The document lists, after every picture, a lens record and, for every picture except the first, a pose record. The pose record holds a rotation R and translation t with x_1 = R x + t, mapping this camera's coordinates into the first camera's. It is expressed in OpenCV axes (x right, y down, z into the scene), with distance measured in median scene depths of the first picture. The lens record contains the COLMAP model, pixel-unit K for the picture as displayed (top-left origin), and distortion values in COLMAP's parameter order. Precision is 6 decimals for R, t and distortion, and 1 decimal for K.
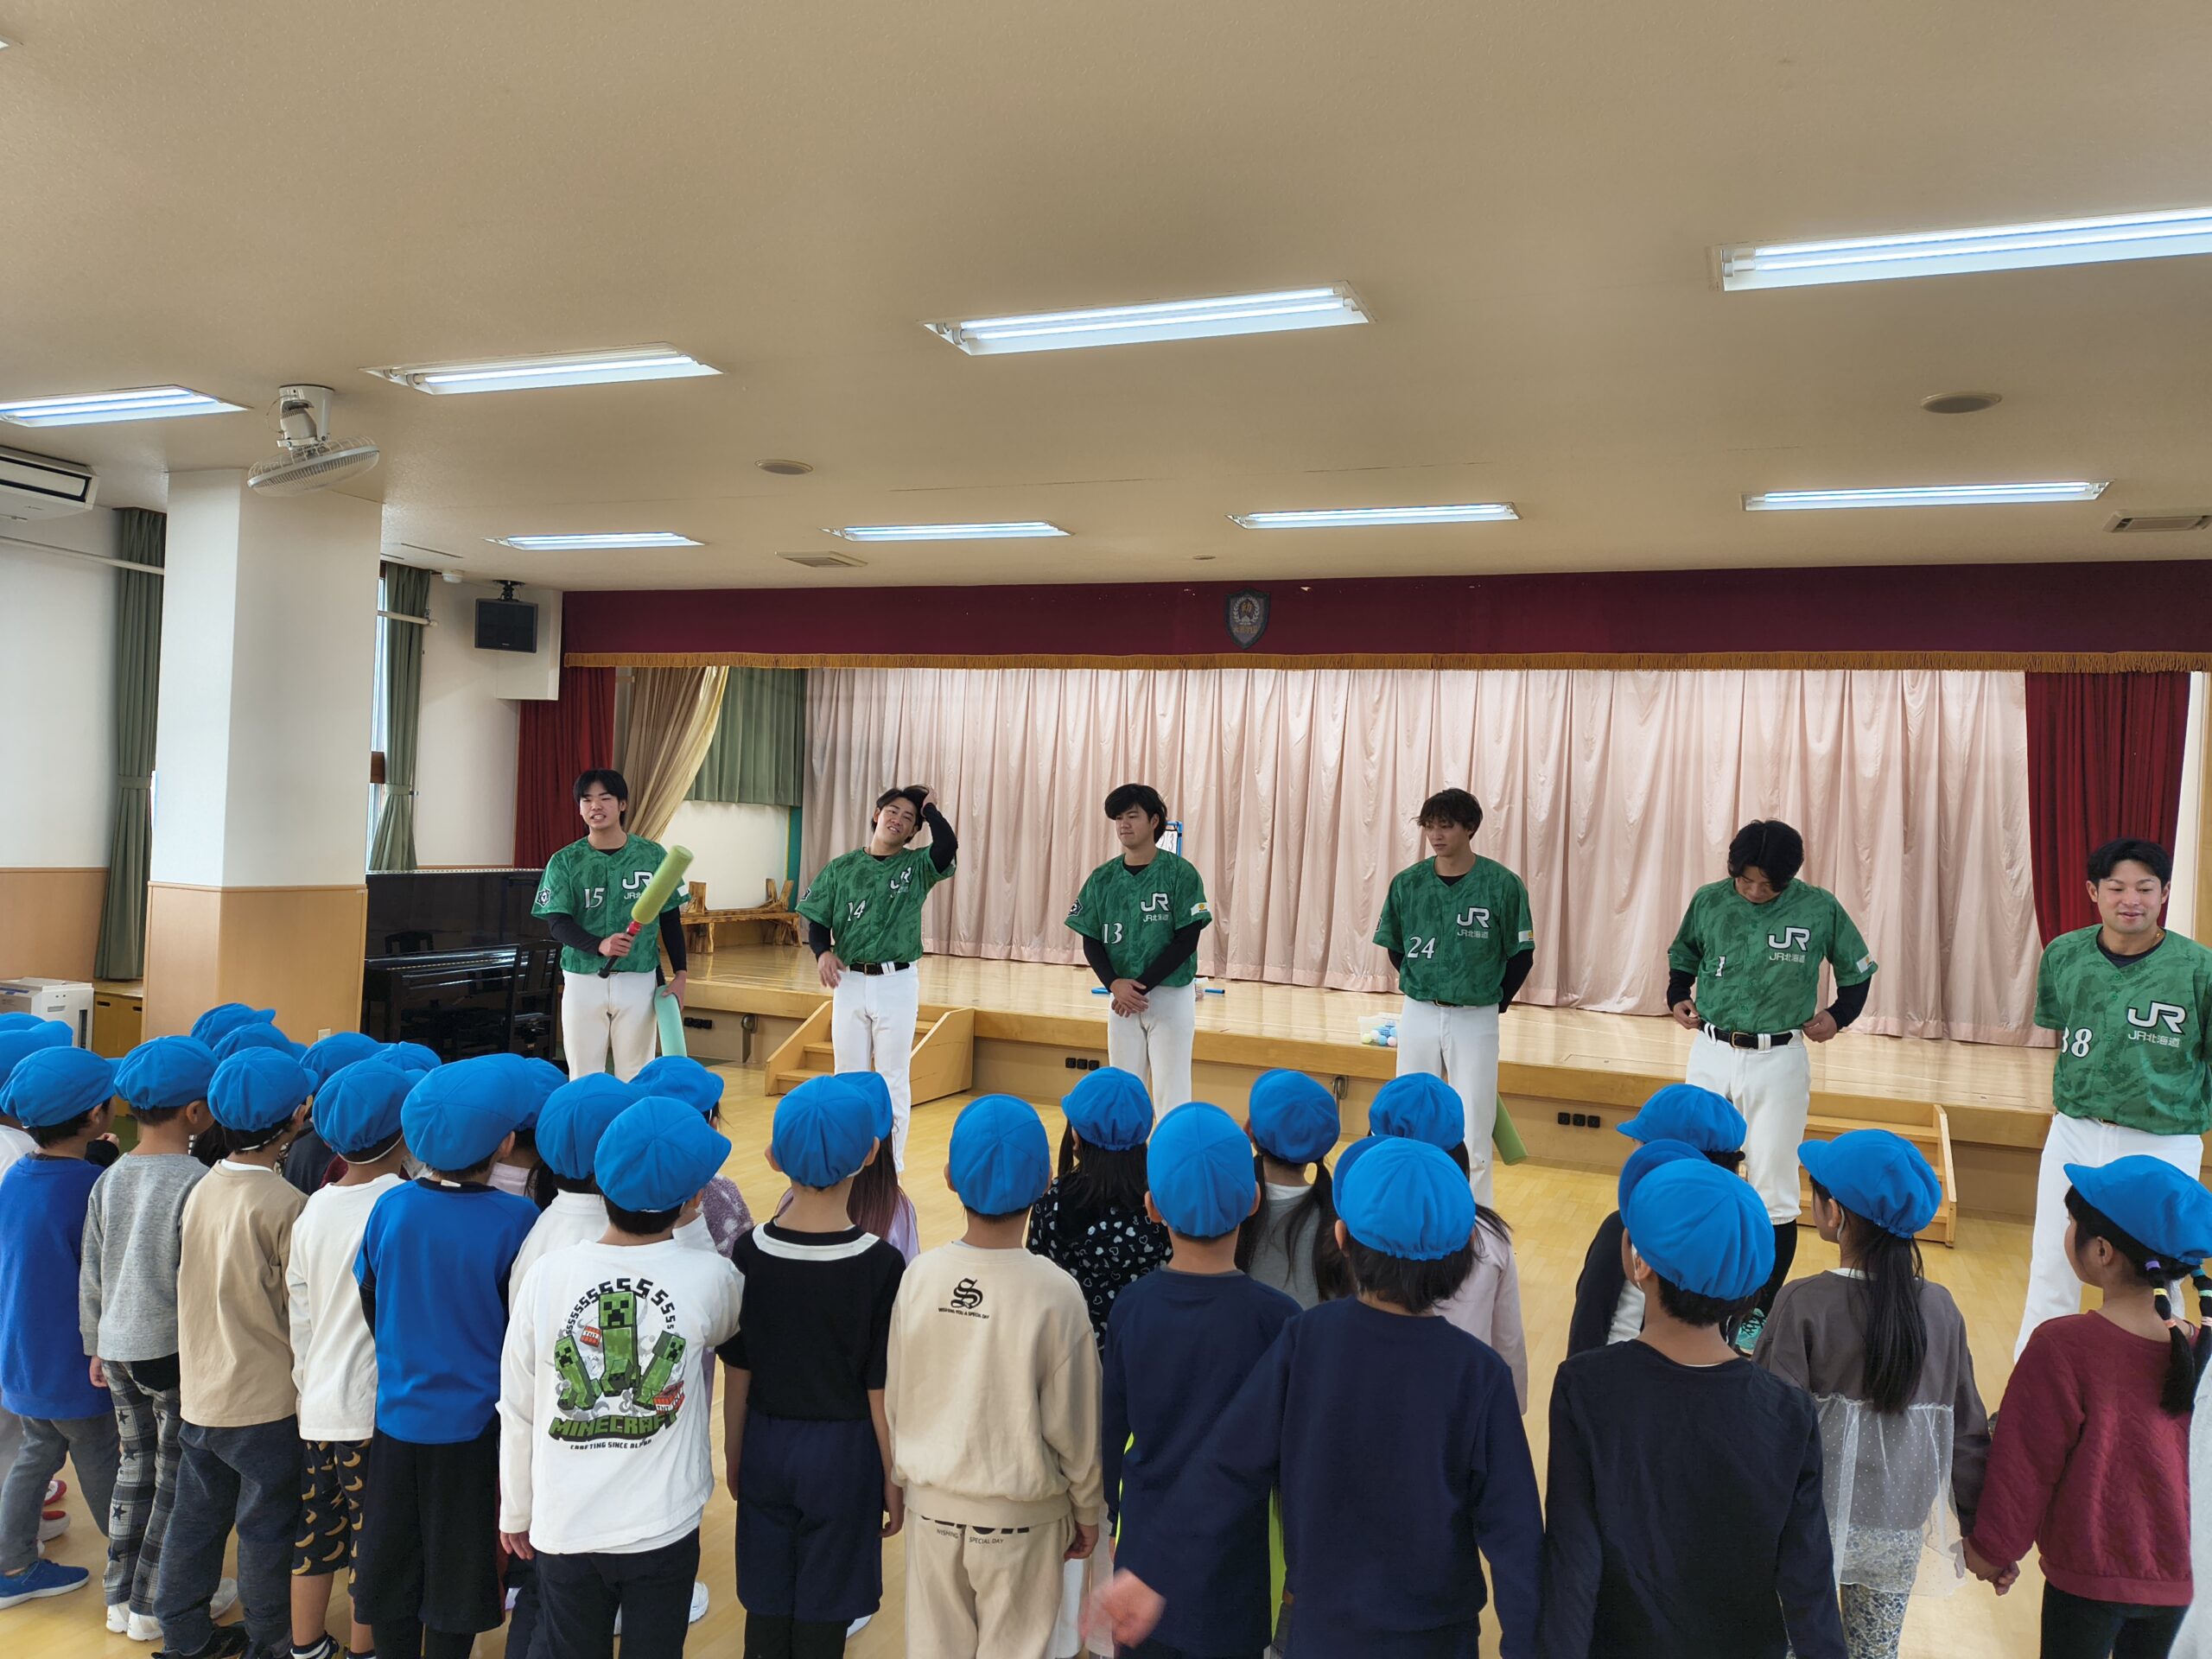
lens RADIAL K [[1623.1, 0, 1106.0], [0, 1623.1, 829.5], [0, 0, 1]] dist [0.061905, -0.088345]
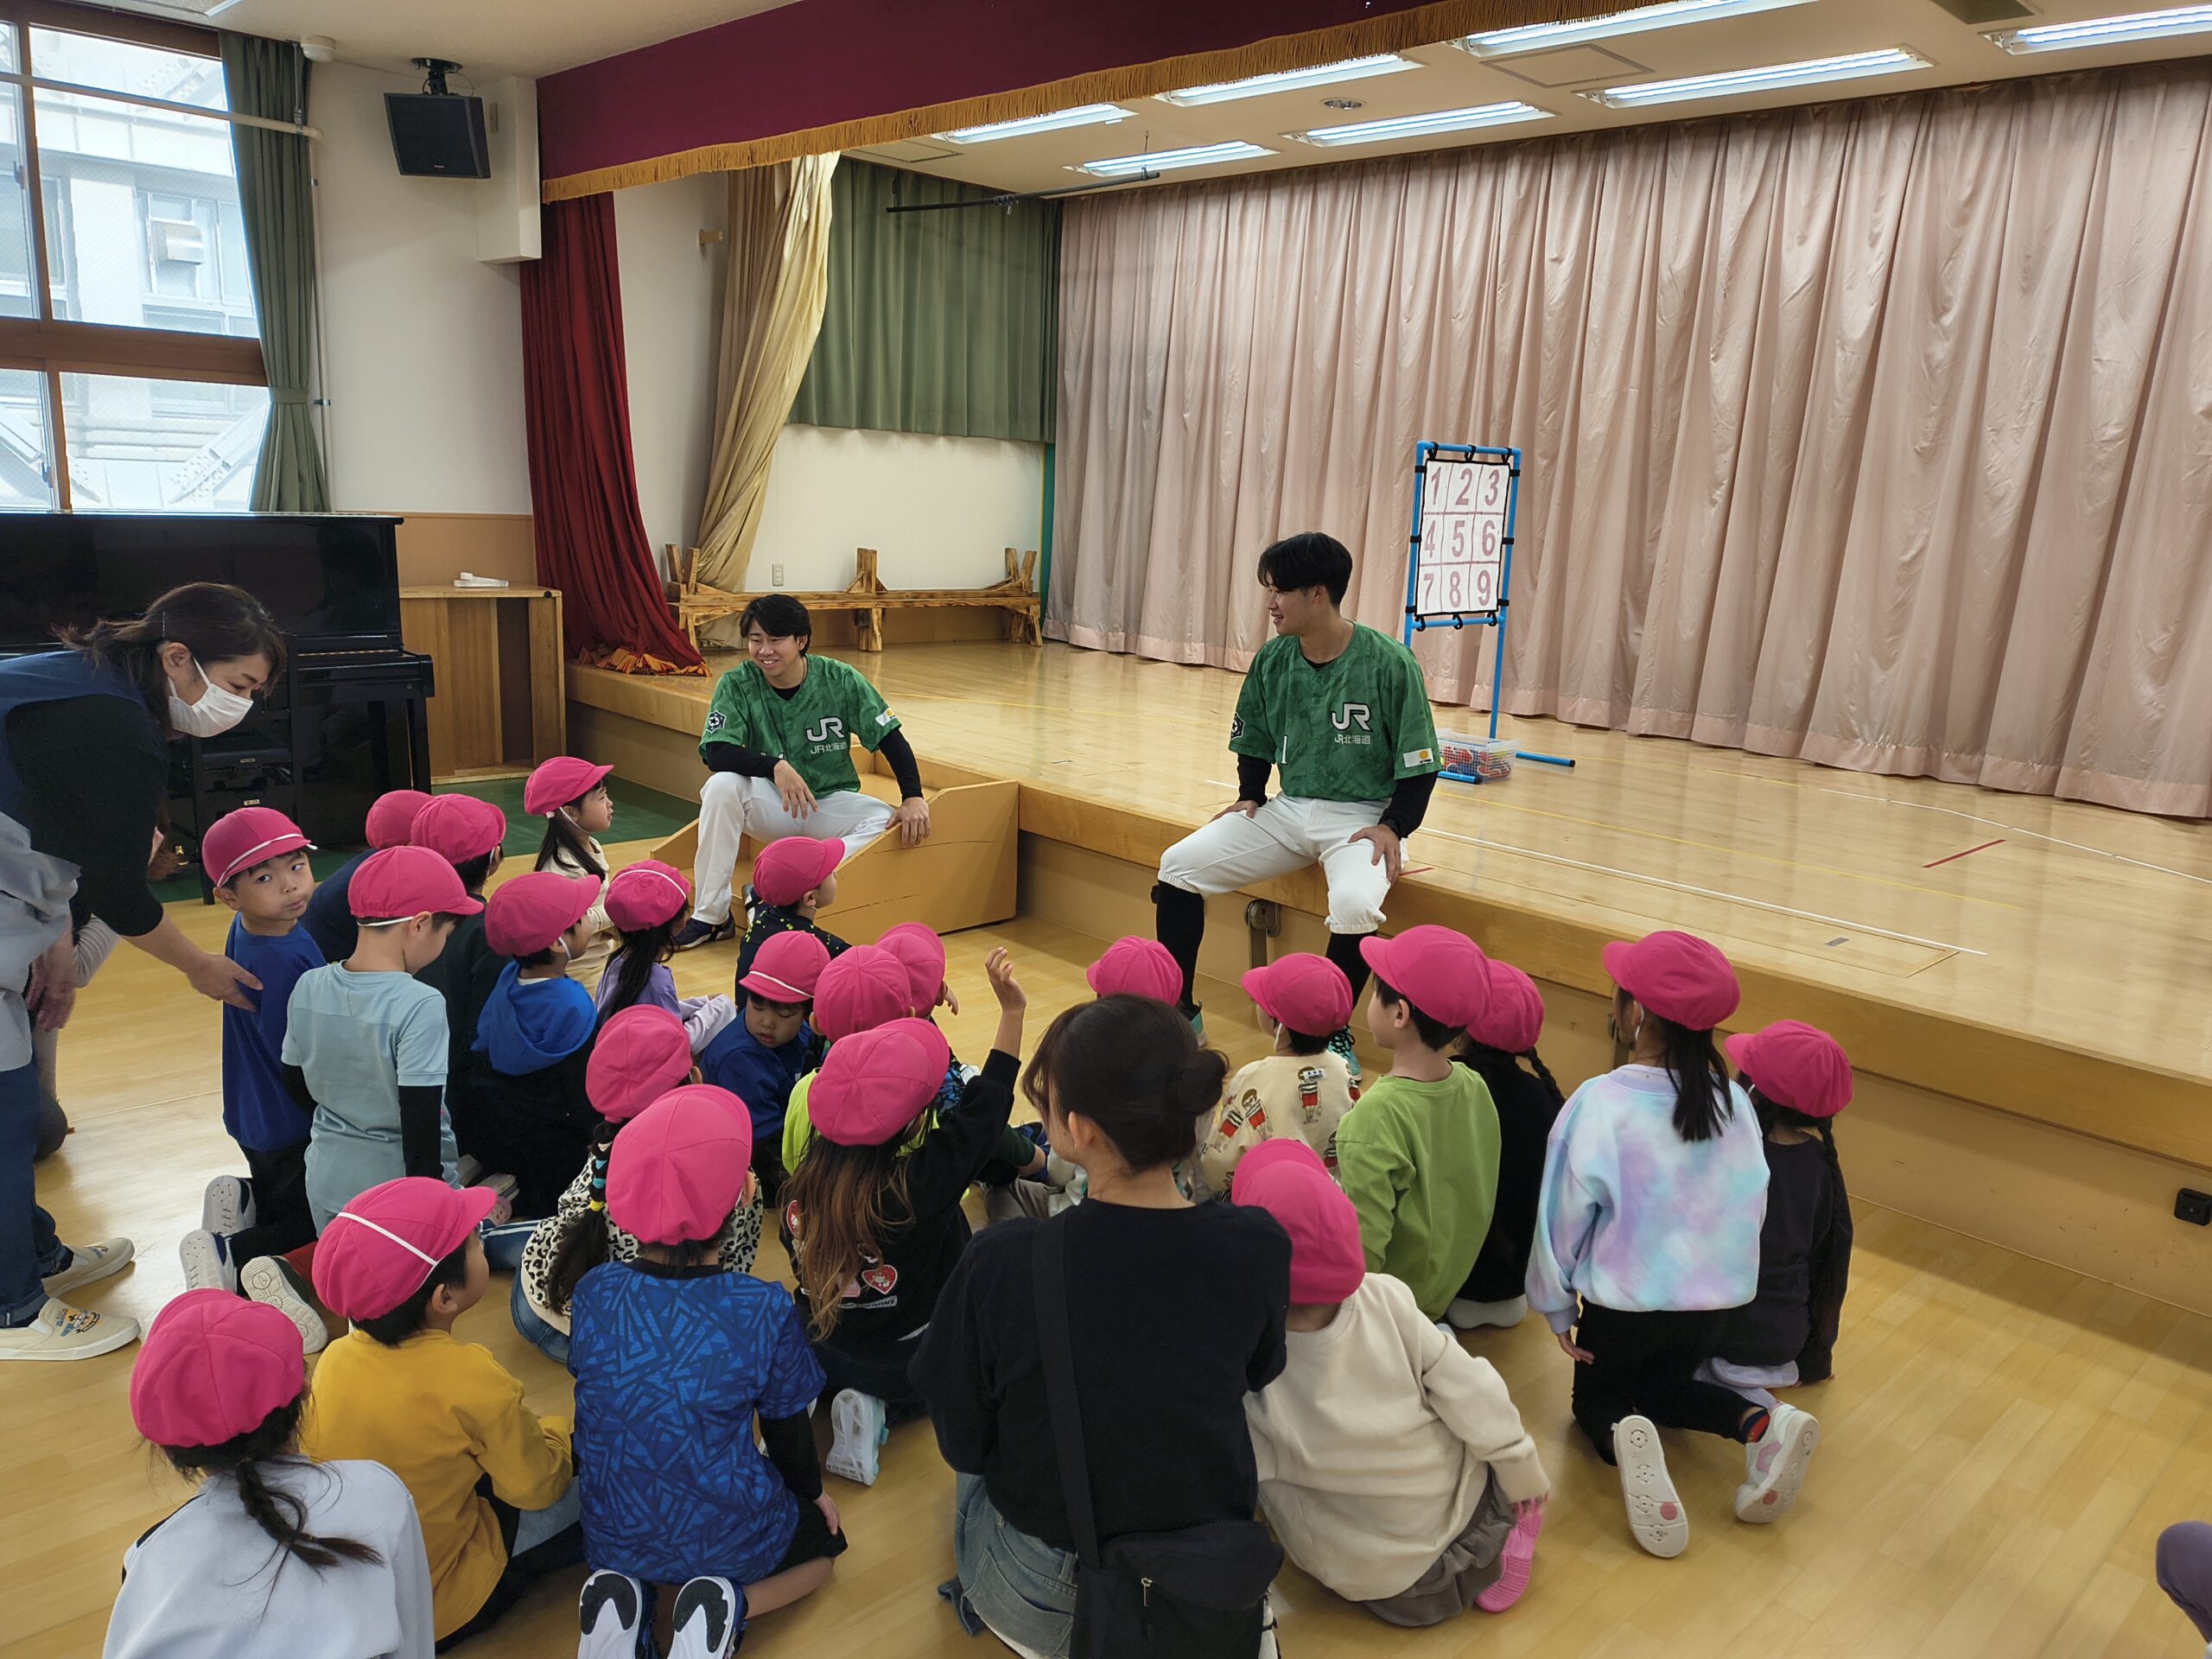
lens RADIAL K [[1623.1, 0, 1106.0], [0, 1623.1, 829.5], [0, 0, 1]] dist [0.061905, -0.088345]
pose [[0.926673, 0.079675, -0.367326, 0.120142], [-0.006875, 0.980704, 0.195378, 0.013811], [0.375805, -0.178526, 0.909340, 0.401770]]
